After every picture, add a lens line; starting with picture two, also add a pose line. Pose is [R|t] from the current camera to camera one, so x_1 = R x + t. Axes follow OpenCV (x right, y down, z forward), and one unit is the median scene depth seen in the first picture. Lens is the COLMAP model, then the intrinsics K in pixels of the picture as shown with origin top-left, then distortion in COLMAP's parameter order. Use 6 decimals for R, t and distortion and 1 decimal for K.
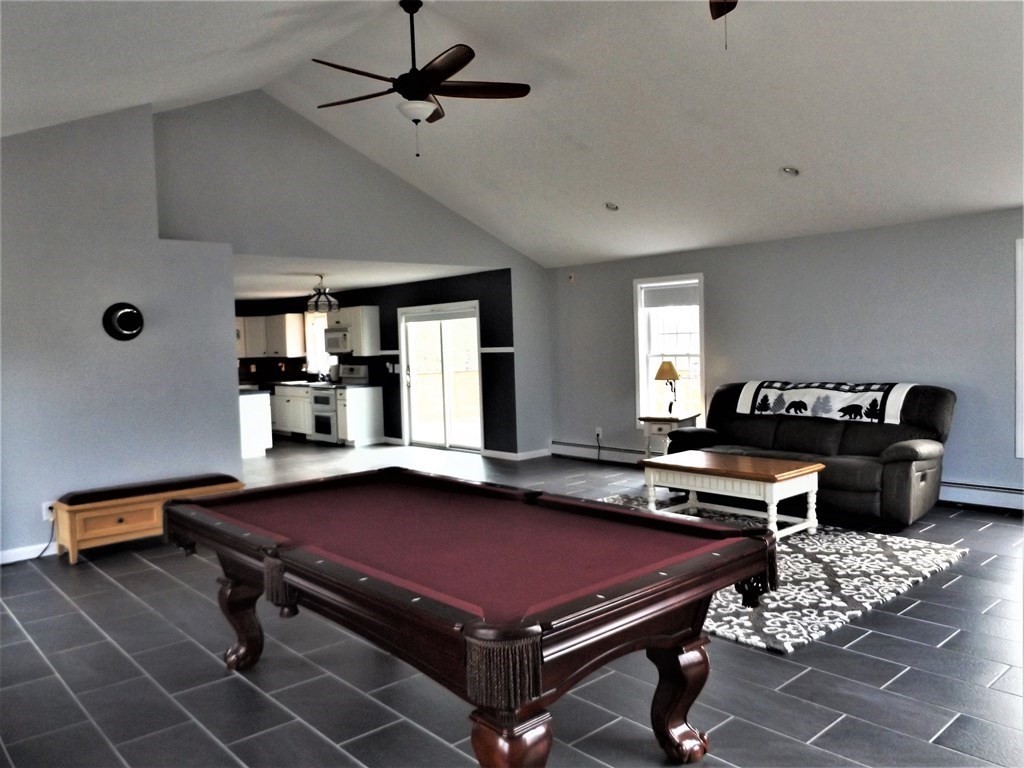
lens RADIAL K [[779.9, 0, 512.0], [0, 779.9, 384.0], [0, 0, 1]] dist [0.037073, -0.001569]
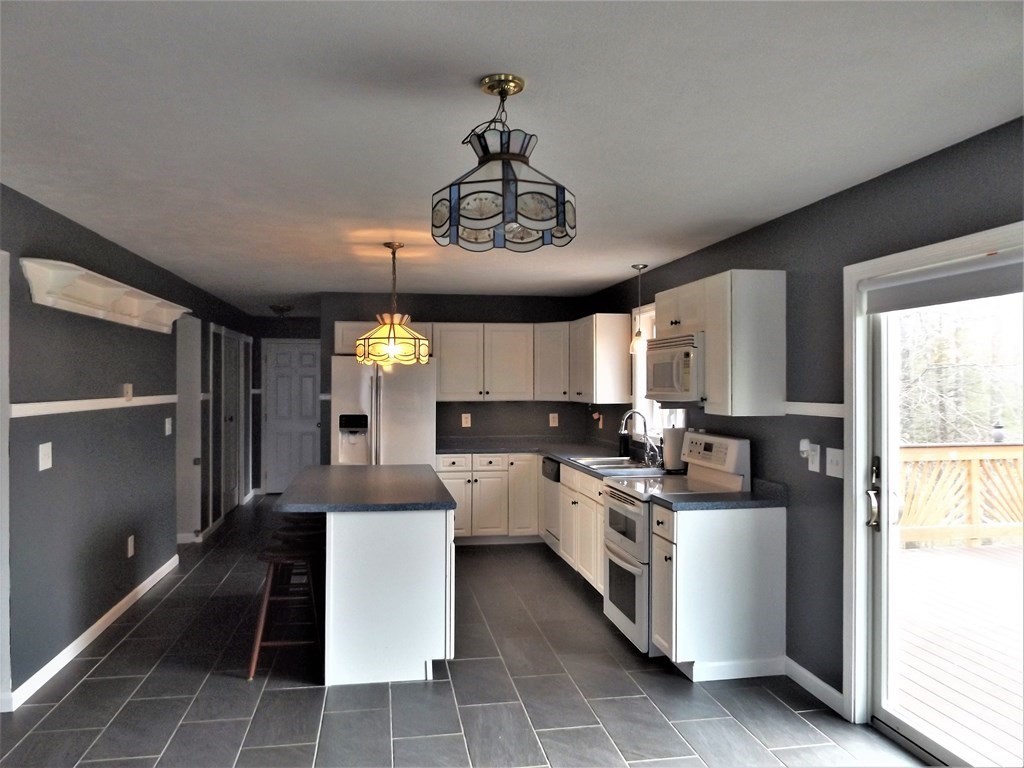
lens RADIAL K [[779.9, 0, 512.0], [0, 779.9, 384.0], [0, 0, 1]] dist [0.037073, -0.001569]
pose [[0.851477, 0.031101, -0.523469, -0.090624], [-0.054276, 0.998105, -0.028986, -0.033722], [0.521575, 0.053093, 0.851552, 0.640130]]
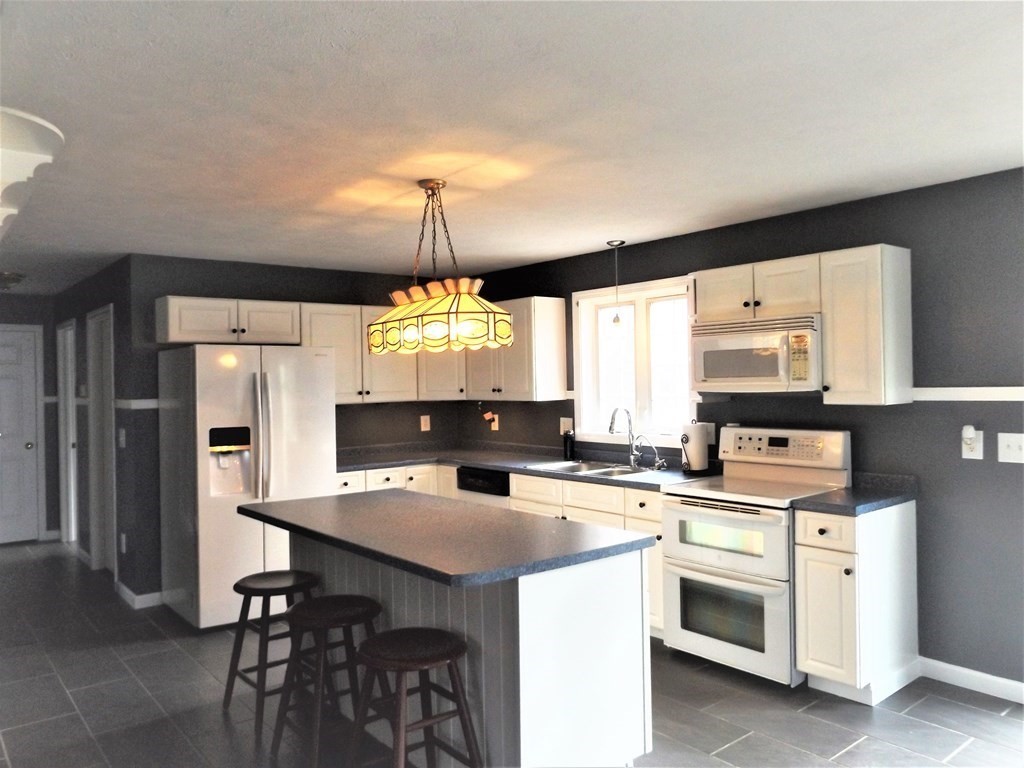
lens RADIAL K [[773.7, 0, 521.3], [0, 773.7, 374.1], [0, 0, 1]] dist [-0.009329, -0.001878]
pose [[0.999227, 0.010447, -0.037895, -0.313238], [-0.012739, 0.998072, -0.060748, -0.026852], [0.037187, 0.061184, 0.997434, 0.669165]]
